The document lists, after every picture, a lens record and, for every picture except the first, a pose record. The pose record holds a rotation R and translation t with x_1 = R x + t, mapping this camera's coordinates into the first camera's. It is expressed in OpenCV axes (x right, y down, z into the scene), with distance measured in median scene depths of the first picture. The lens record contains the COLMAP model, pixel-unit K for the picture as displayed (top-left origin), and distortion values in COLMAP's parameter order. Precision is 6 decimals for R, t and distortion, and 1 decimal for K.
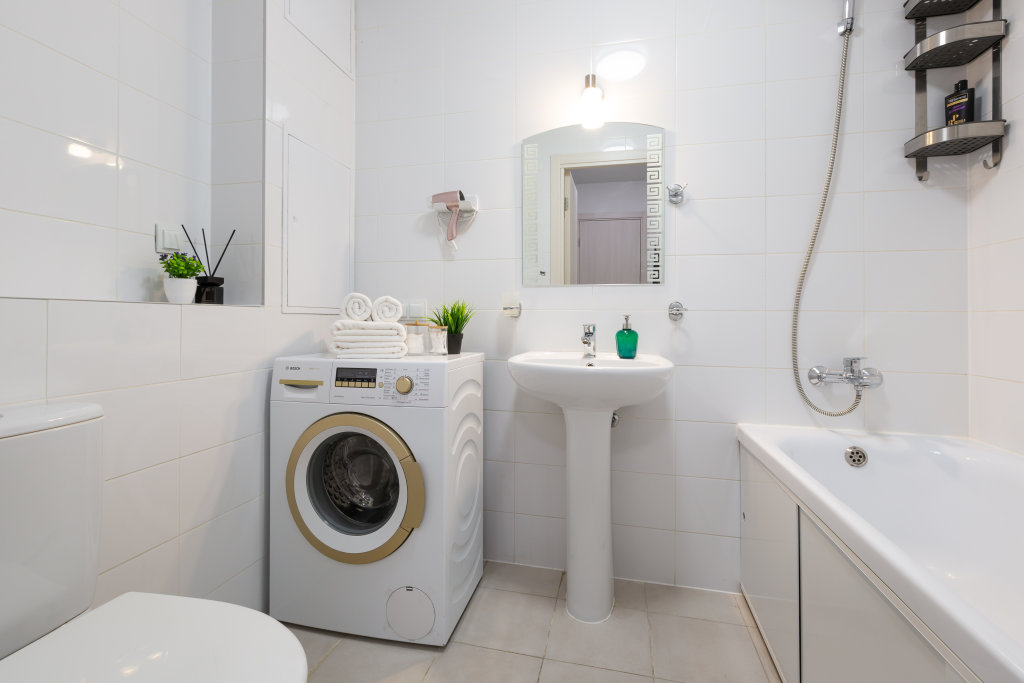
lens RADIAL K [[464.0, 0, 511.6], [0, 464.0, 315.1], [0, 0, 1]] dist [0.000727, -0.000156]
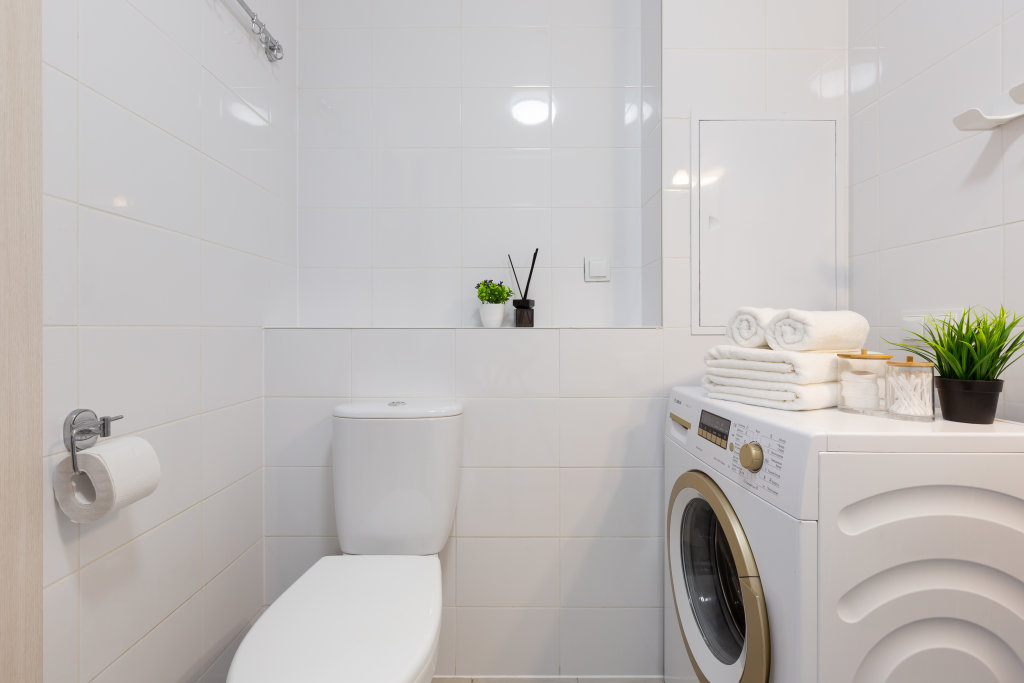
lens RADIAL K [[455.6, 0, 505.6], [0, 455.6, 327.8], [0, 0, 1]] dist [0.002169, -0.003007]
pose [[0.224416, -0.008510, -0.974456, 0.246310], [0.009660, 0.999932, -0.006507, -0.015087], [0.974446, -0.007953, 0.224483, 0.488589]]
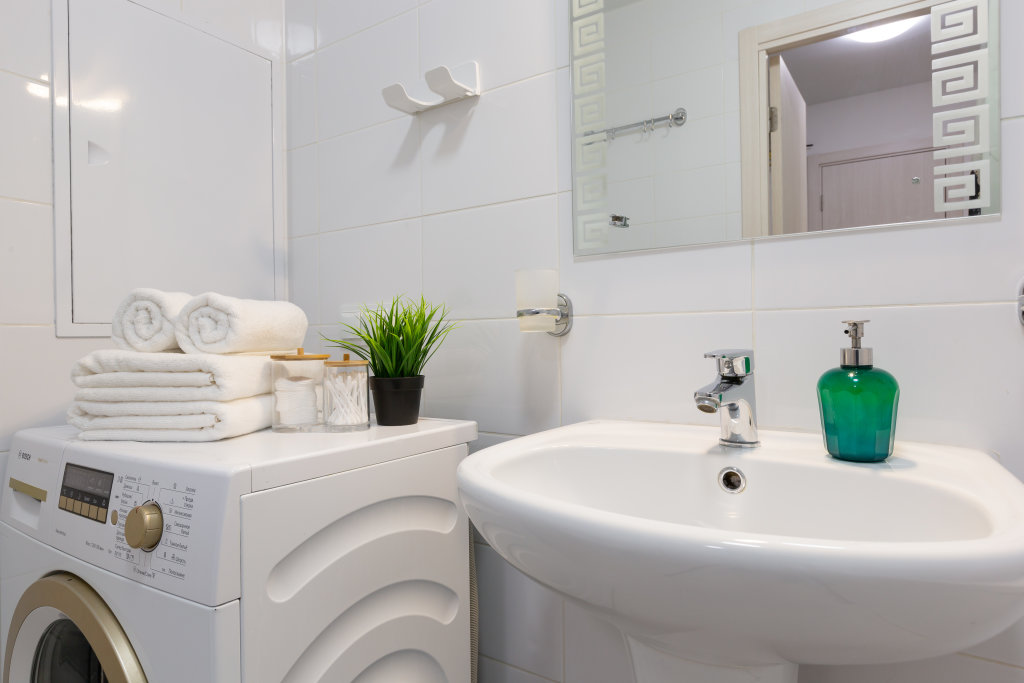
lens RADIAL K [[605.9, 0, 512.0], [0, 605.9, 341.5], [0, 0, 1]] dist [-0.002151, -0.000436]
pose [[0.934769, -0.017281, -0.354837, 0.190277], [0.022597, 0.999686, 0.010842, 0.004408], [0.354538, -0.018153, 0.934865, 0.578474]]
